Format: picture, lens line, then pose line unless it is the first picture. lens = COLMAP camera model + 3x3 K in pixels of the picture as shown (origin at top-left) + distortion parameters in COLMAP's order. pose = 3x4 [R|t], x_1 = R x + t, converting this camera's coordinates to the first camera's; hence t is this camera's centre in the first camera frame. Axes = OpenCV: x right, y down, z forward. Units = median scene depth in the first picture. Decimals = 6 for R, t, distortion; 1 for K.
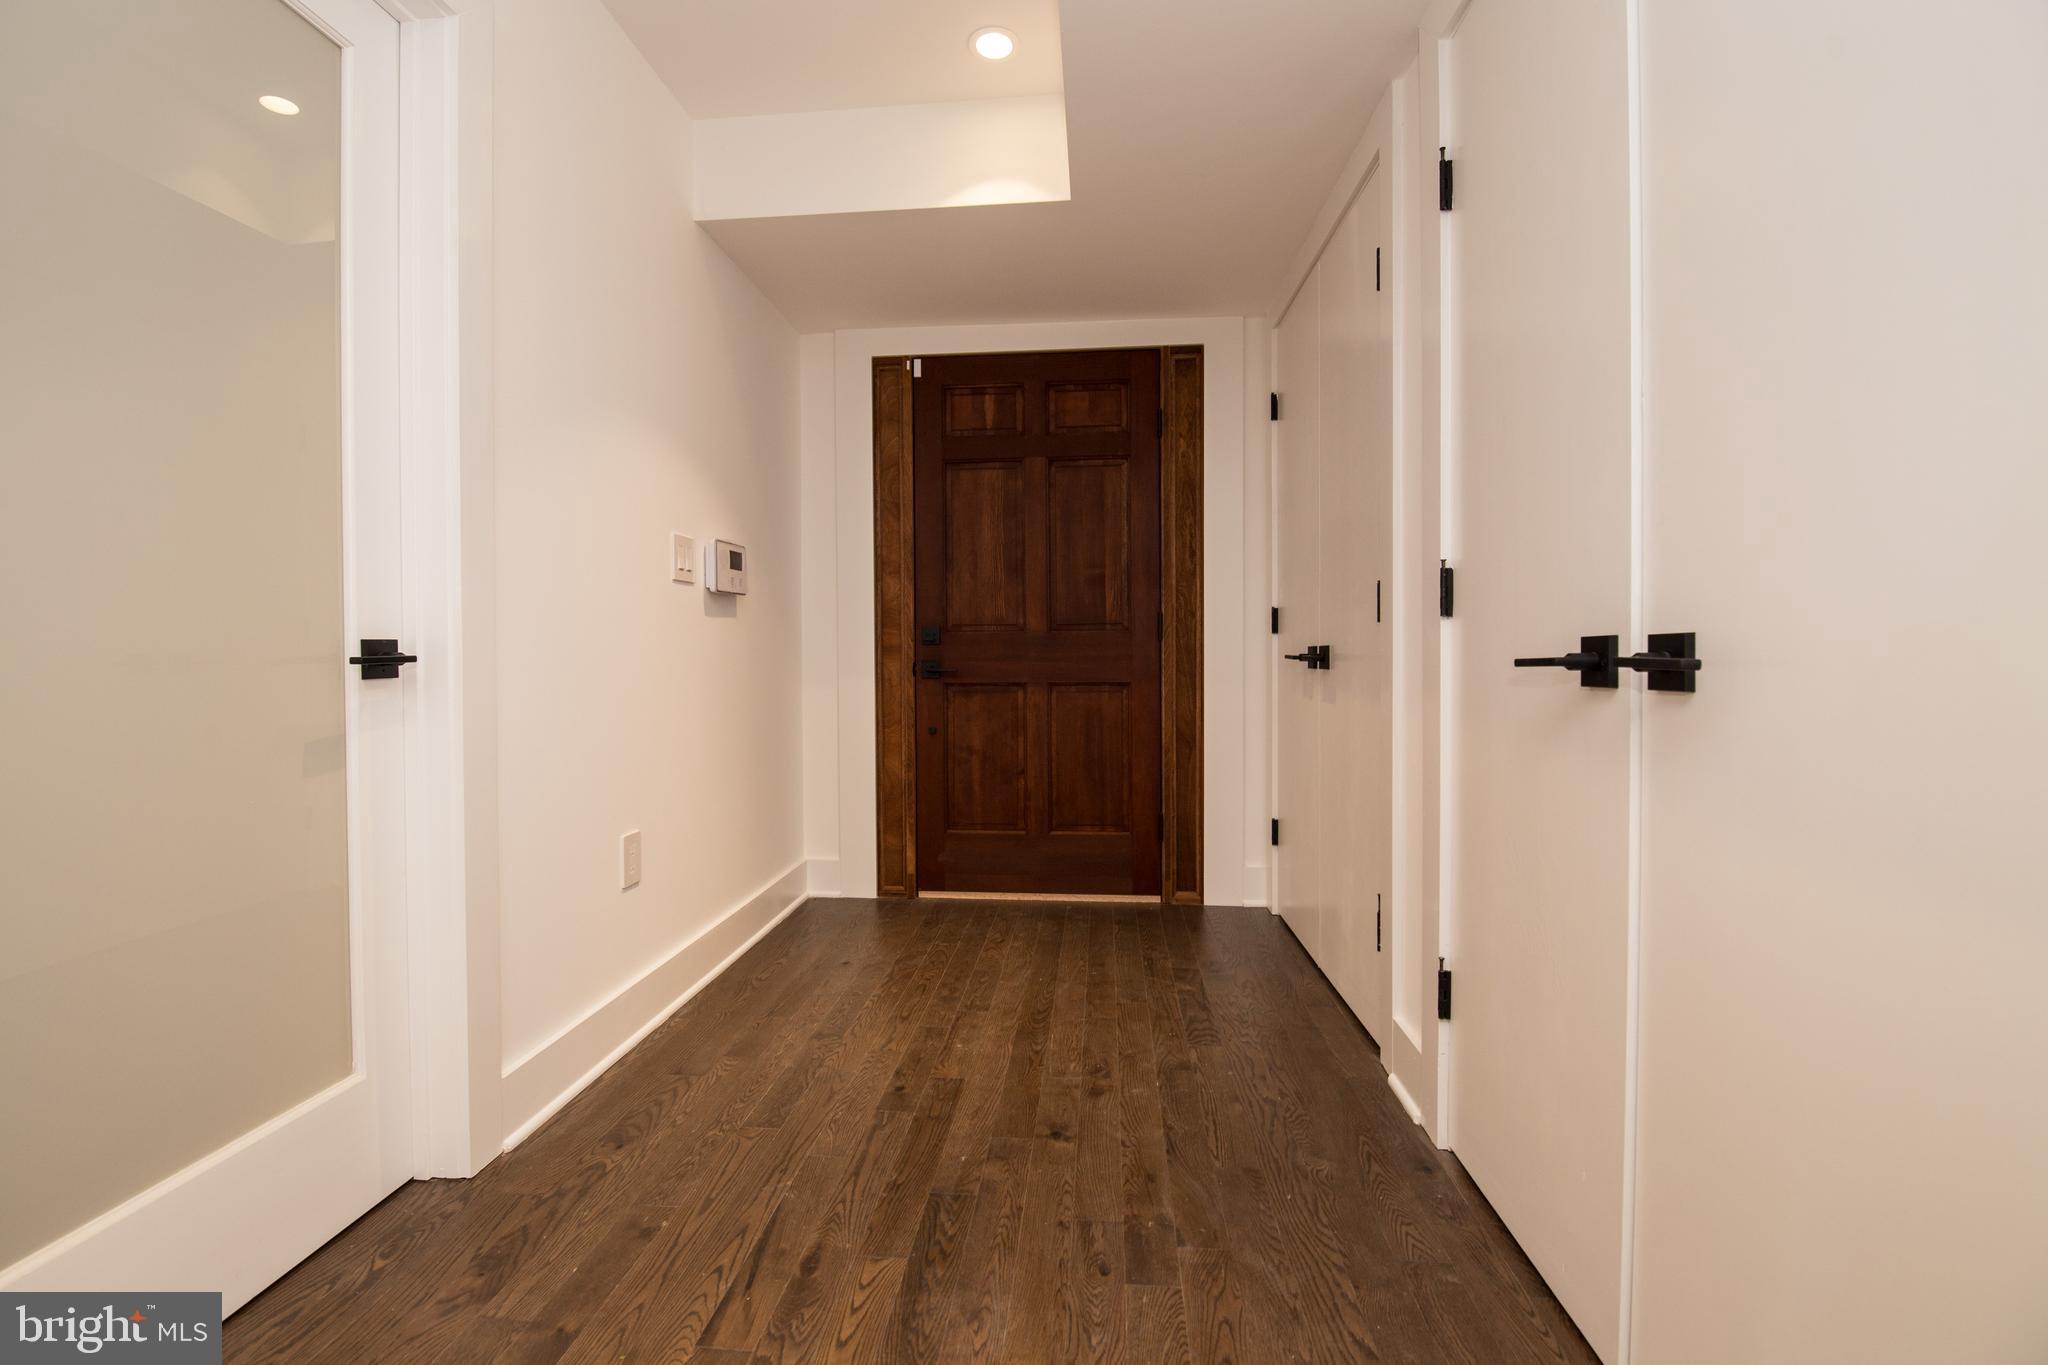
lens RADIAL K [[869.9, 0, 1021.0], [0, 869.9, 666.6], [0, 0, 1]] dist [0.001735, -0.017044]
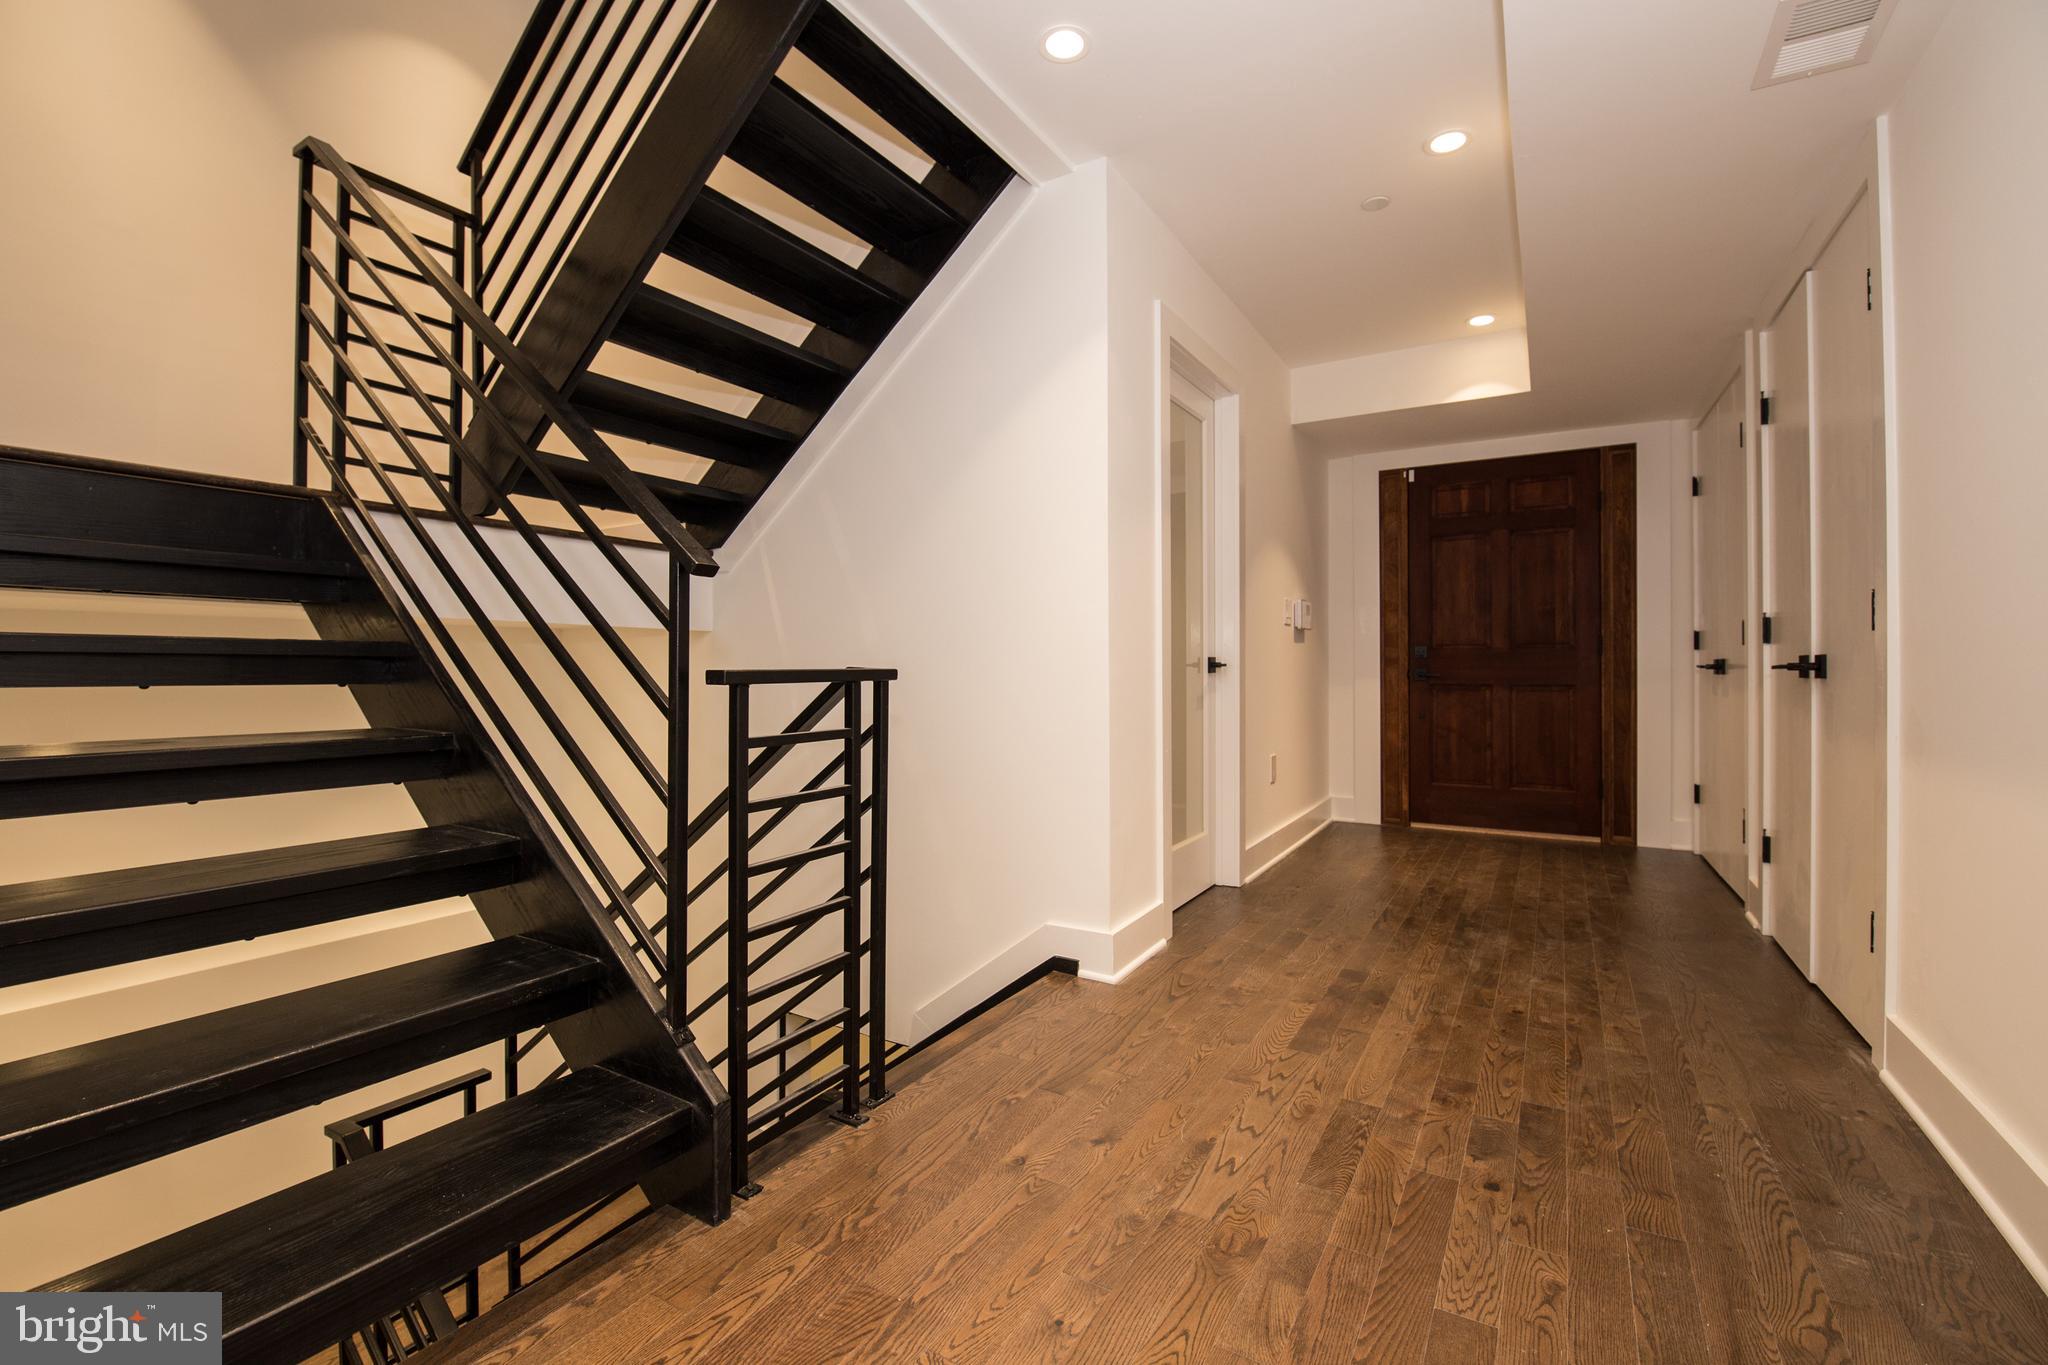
lens RADIAL K [[869.9, 0, 1021.0], [0, 869.9, 666.6], [0, 0, 1]] dist [0.001735, -0.017044]
pose [[0.897547, 0.002552, -0.440911, -0.062145], [-0.008663, 0.999892, -0.011847, 0.013440], [0.440833, 0.014453, 0.897473, -0.667906]]
